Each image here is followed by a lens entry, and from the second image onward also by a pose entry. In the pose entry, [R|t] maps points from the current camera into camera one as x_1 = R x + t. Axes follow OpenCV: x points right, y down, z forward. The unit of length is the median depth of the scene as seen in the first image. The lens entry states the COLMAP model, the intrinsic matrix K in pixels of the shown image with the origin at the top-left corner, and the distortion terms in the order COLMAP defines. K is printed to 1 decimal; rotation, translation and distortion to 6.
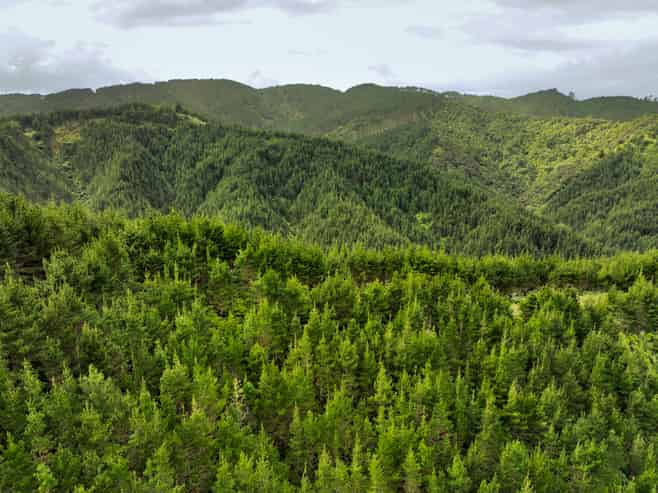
lens RADIAL K [[464.6, 0, 329.5], [0, 464.6, 244.6], [0, 0, 1]] dist [0.002147, 0.018275]
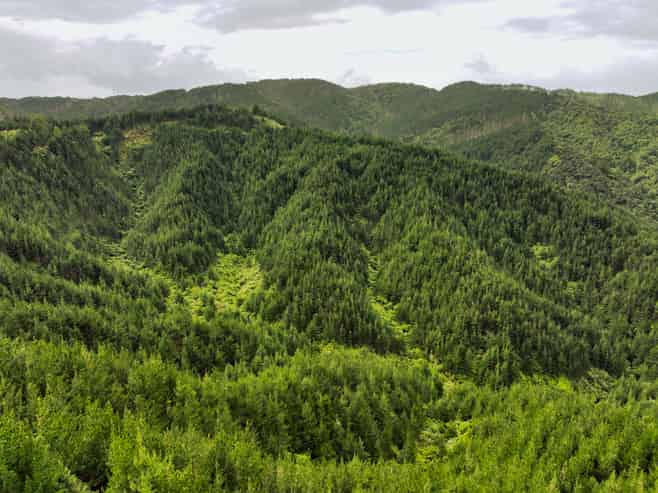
lens RADIAL K [[464.6, 0, 331.6], [0, 464.6, 243.3], [0, 0, 1]] dist [0.002147, 0.018275]
pose [[0.983141, 0.050306, -0.175793, -0.007912], [-0.050462, 0.998720, 0.003584, -0.051920], [0.175748, 0.005348, 0.984421, 0.159199]]
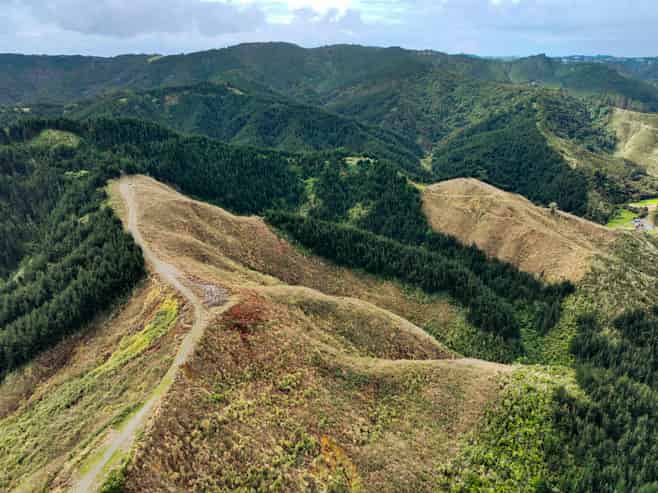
lens RADIAL K [[464.6, 0, 330.2], [0, 464.6, 245.0], [0, 0, 1]] dist [0.002147, 0.018275]
pose [[0.986033, 0.065443, -0.153155, 0.440087], [-0.047450, 0.991840, 0.118326, 0.104617], [0.159649, -0.109407, 0.981093, -0.888243]]
